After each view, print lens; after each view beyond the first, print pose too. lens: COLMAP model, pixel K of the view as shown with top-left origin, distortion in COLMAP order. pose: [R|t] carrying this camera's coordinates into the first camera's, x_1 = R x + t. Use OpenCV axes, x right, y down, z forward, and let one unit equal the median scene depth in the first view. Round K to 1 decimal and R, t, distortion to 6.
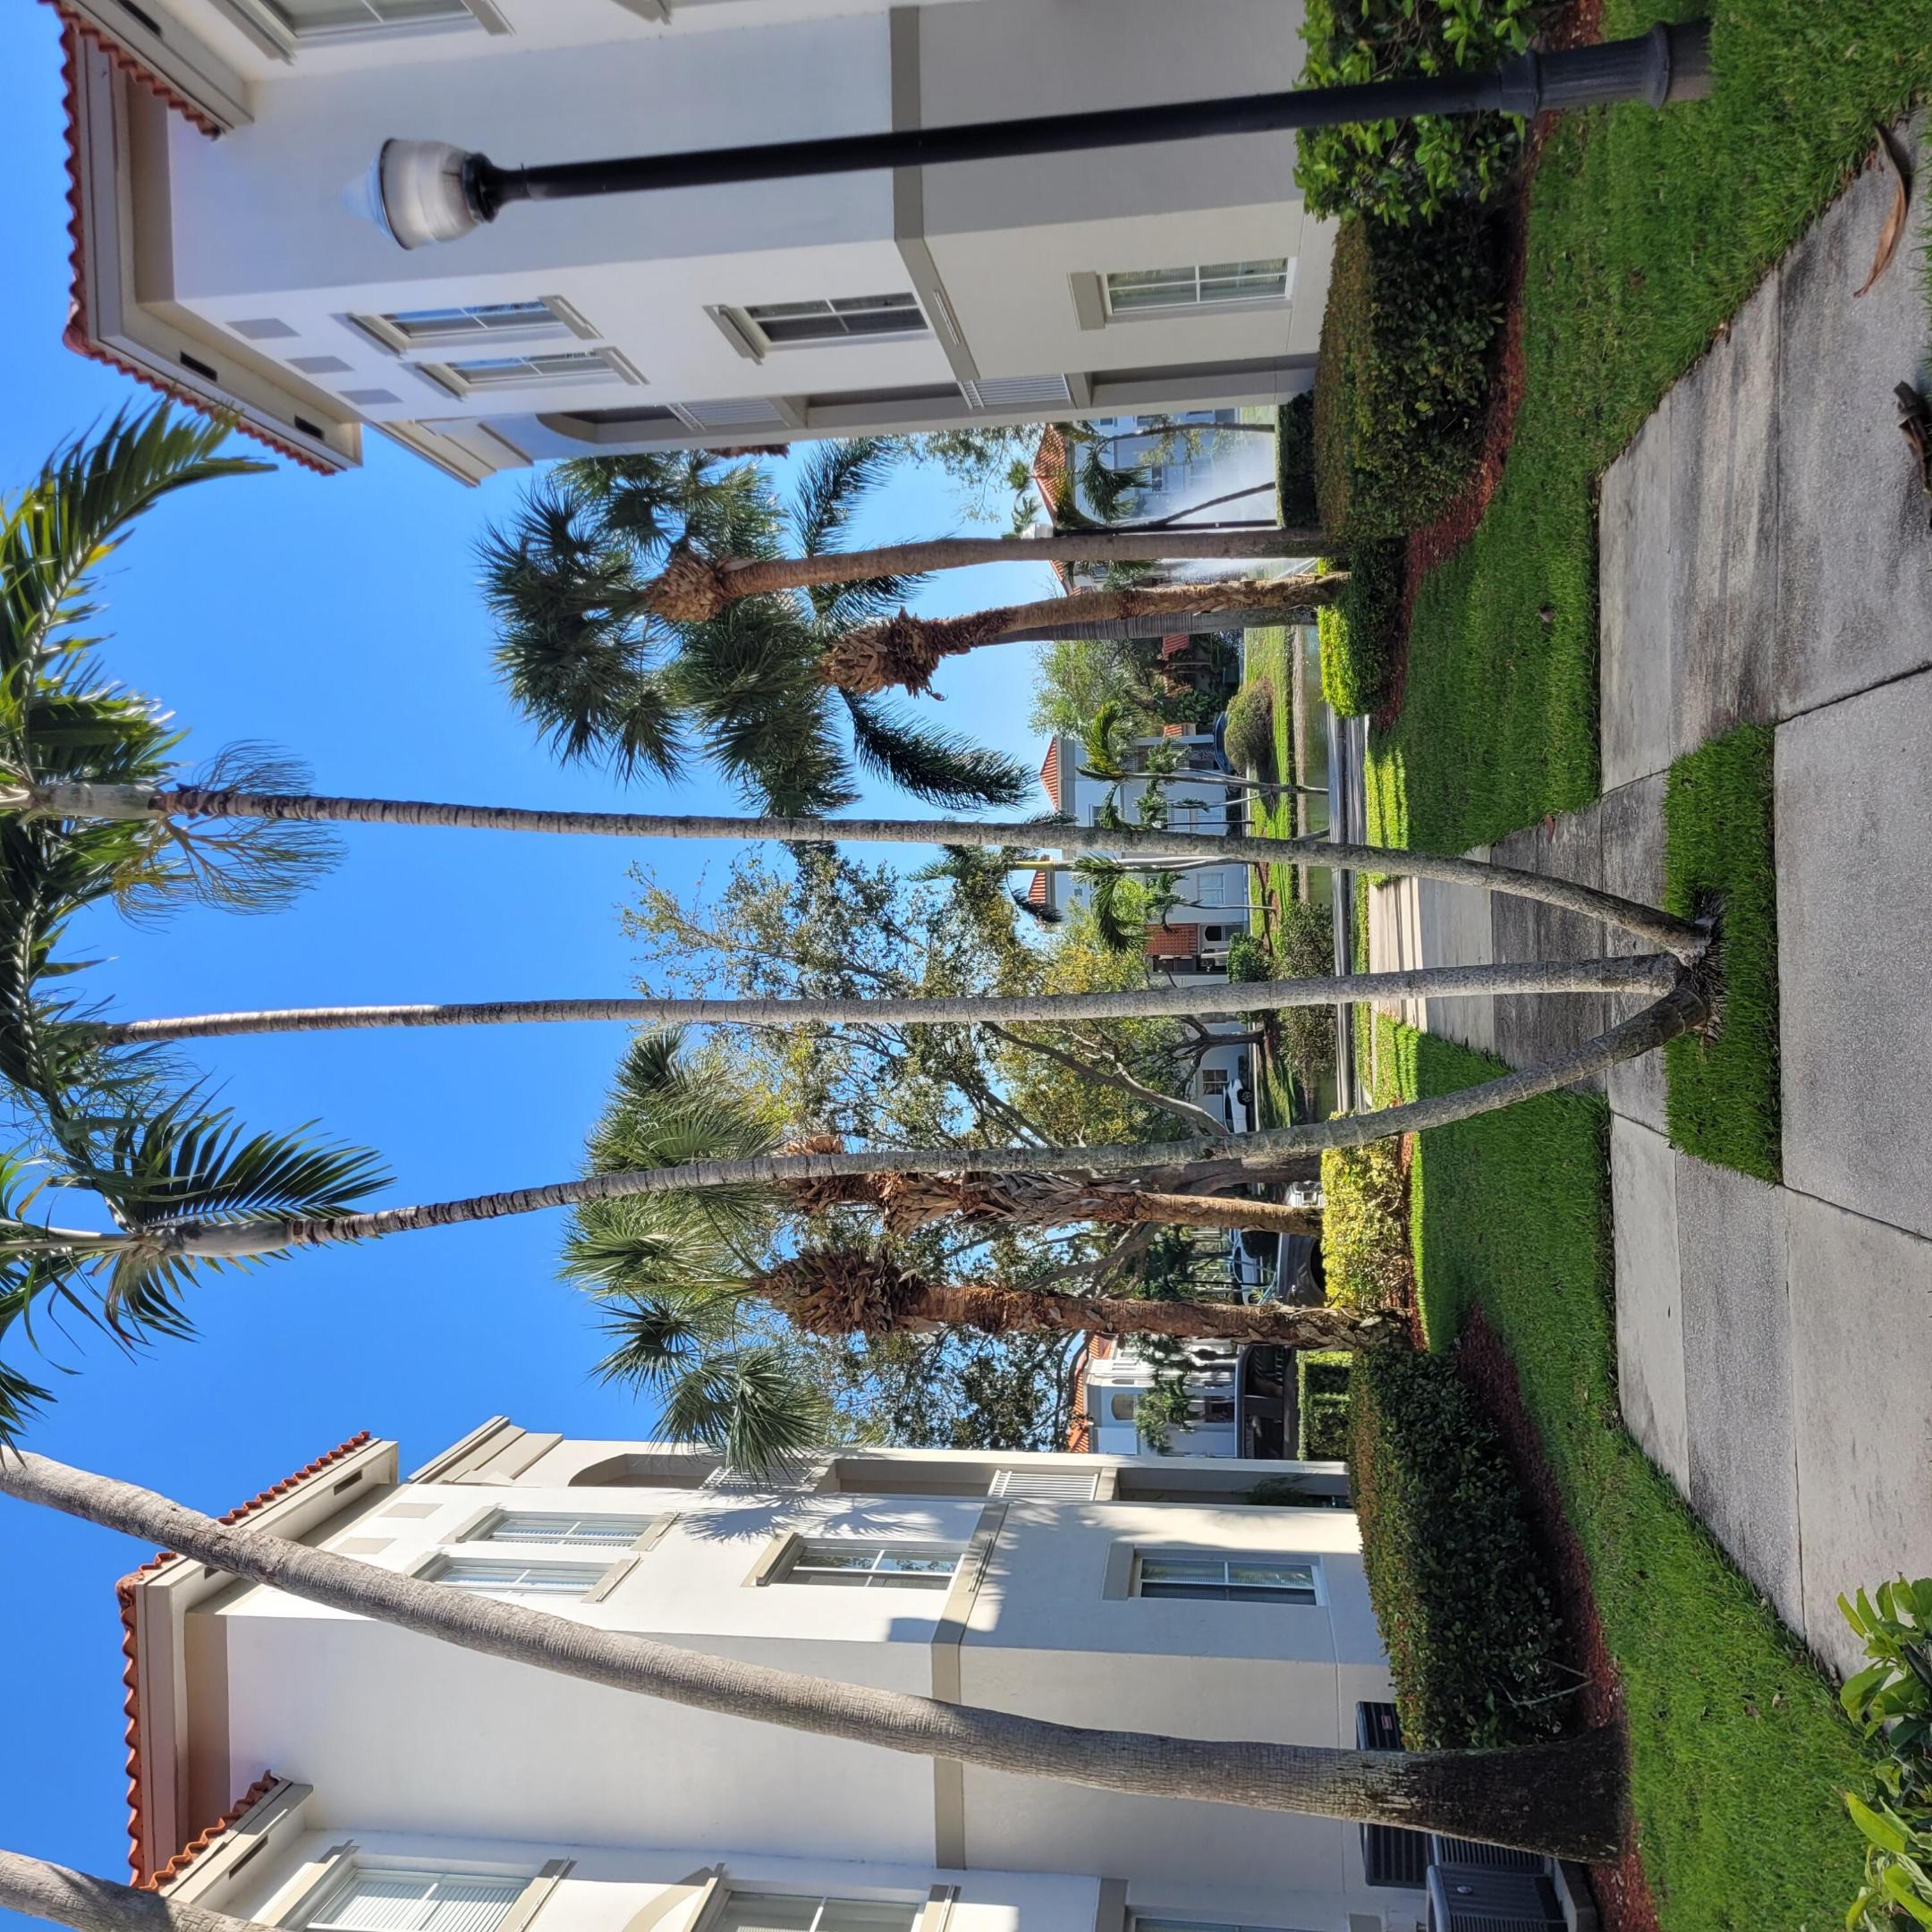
lens RADIAL K [[1641.2, 0, 960.6], [0, 1641.2, 963.1], [0, 0, 1]] dist [0.017414, 0.005078]
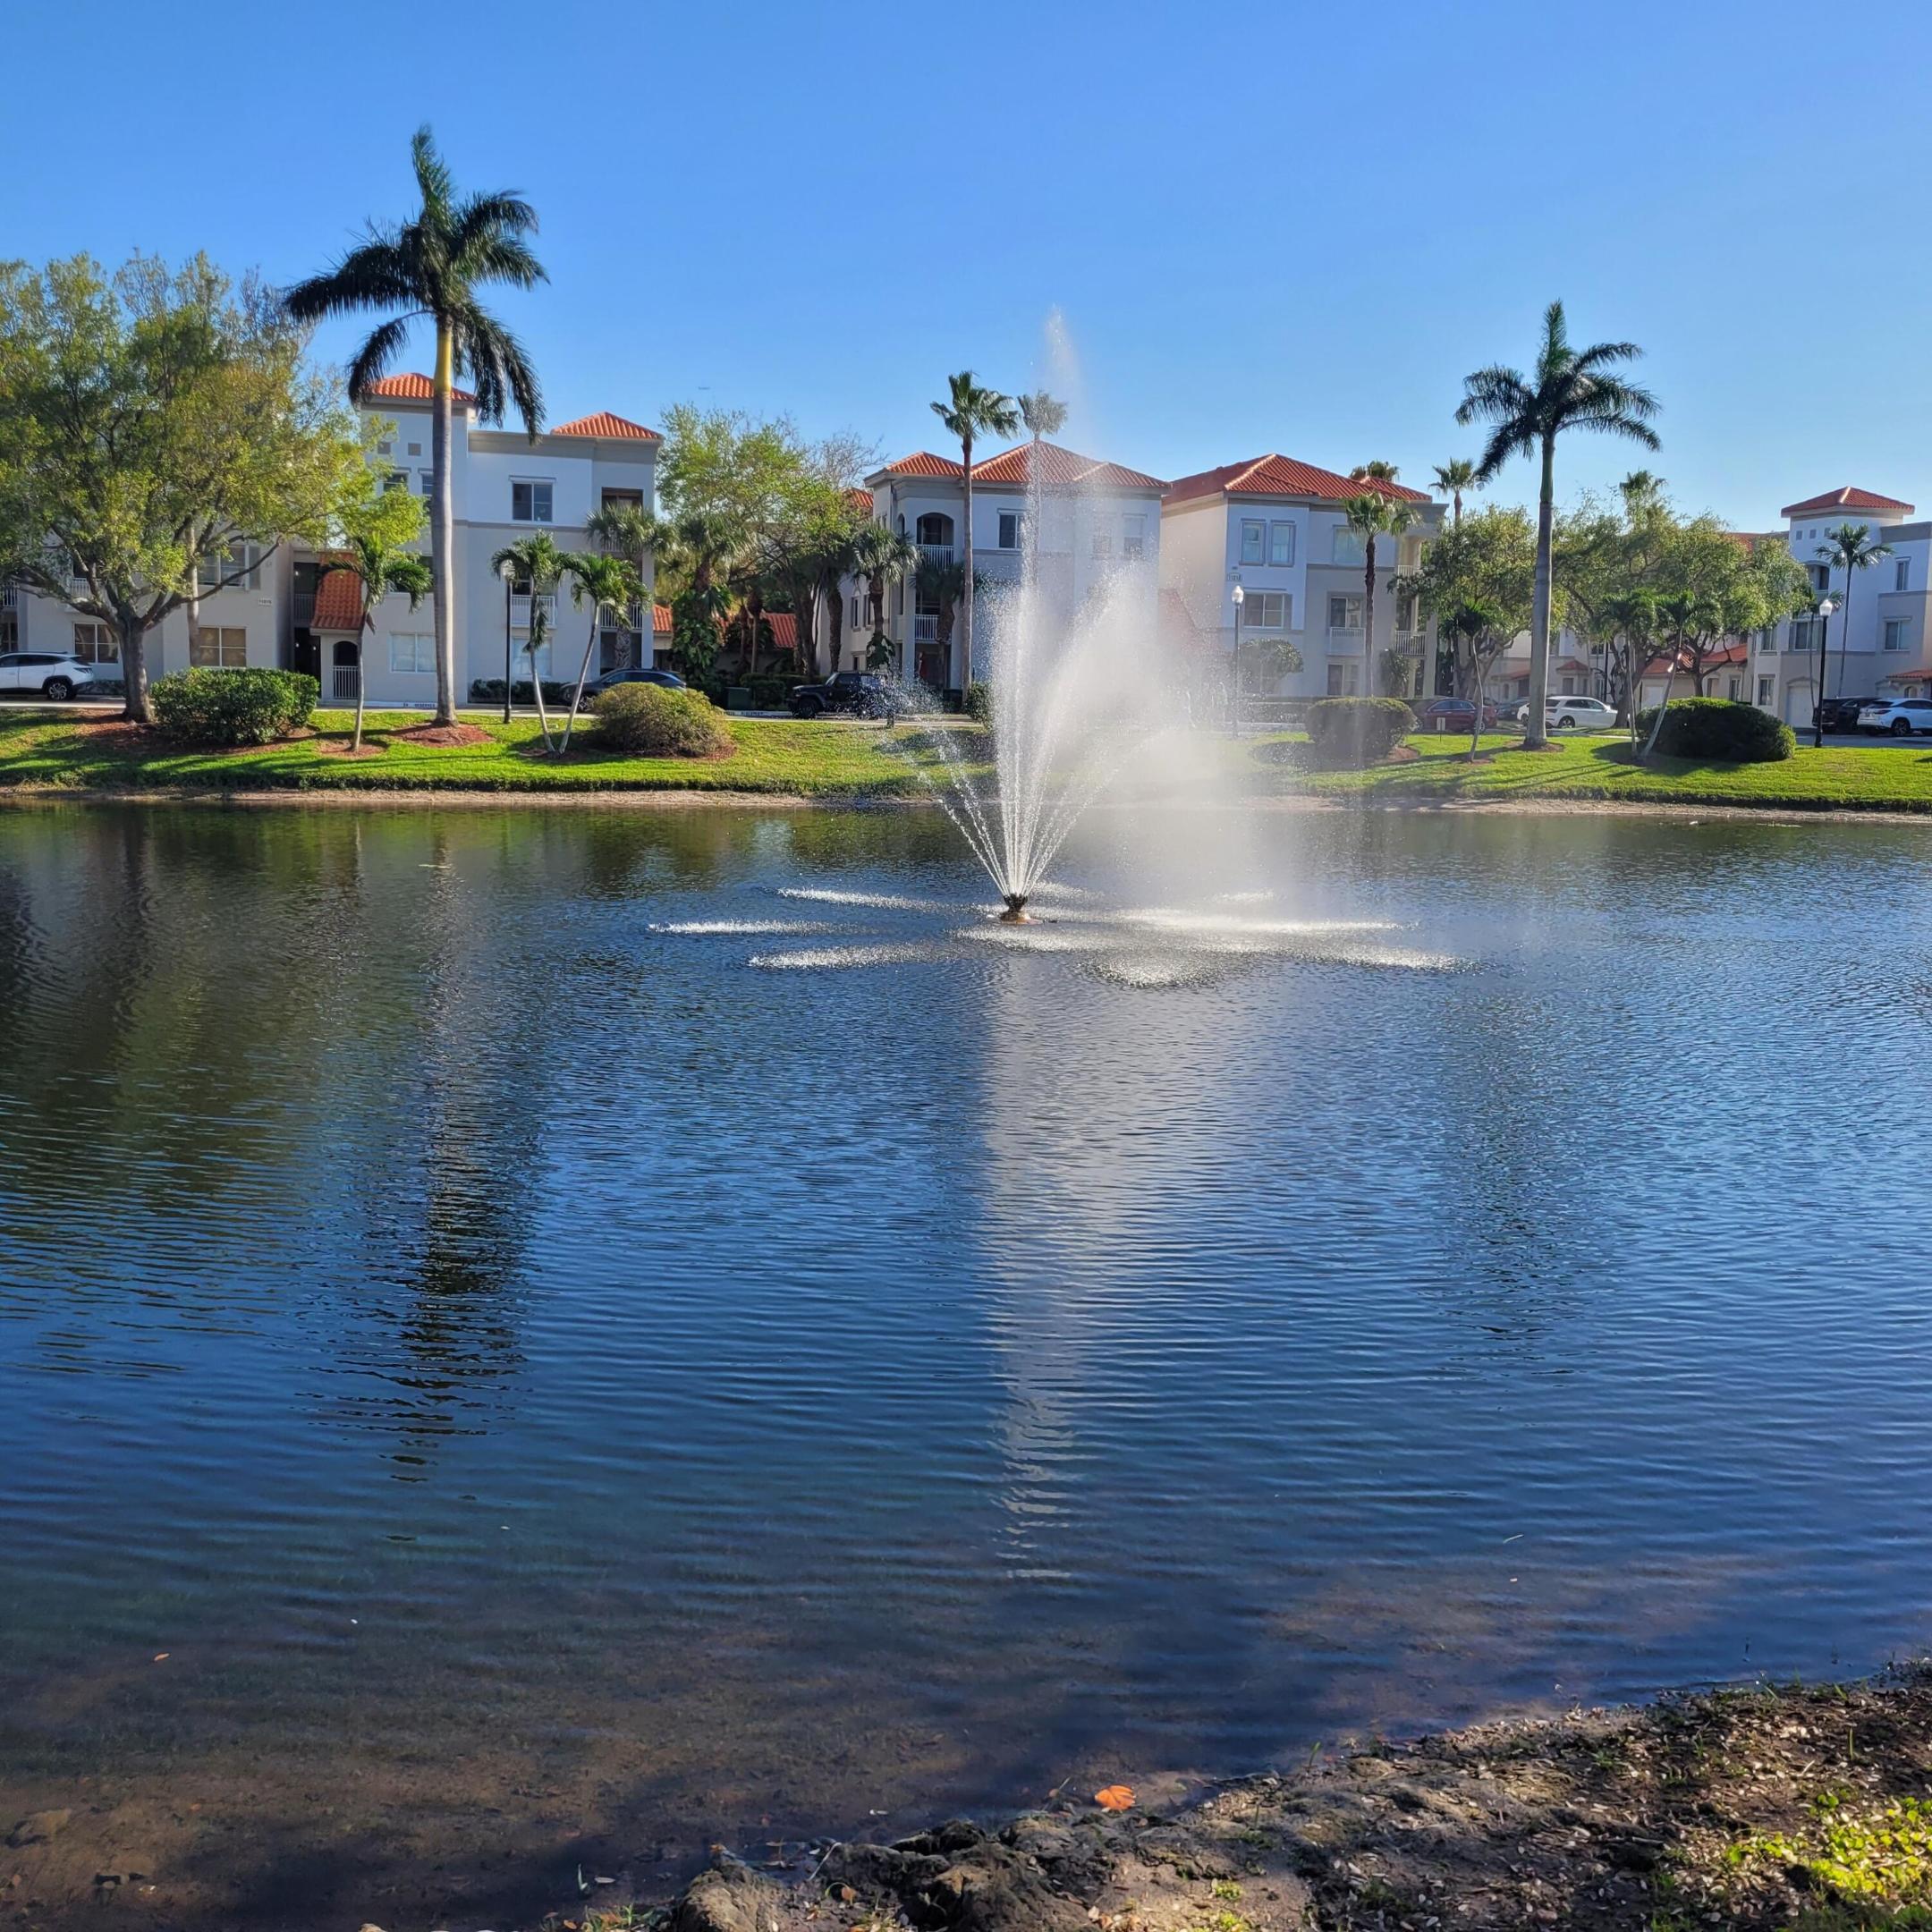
lens RADIAL K [[1641.2, 0, 968.0], [0, 1641.2, 962.6], [0, 0, 1]] dist [0.017414, 0.005078]
pose [[-0.097363, 0.951519, 0.291774, 0.064801], [-0.949372, -0.000811, -0.314153, -0.055602], [-0.298686, -0.307589, 0.903424, 0.347937]]
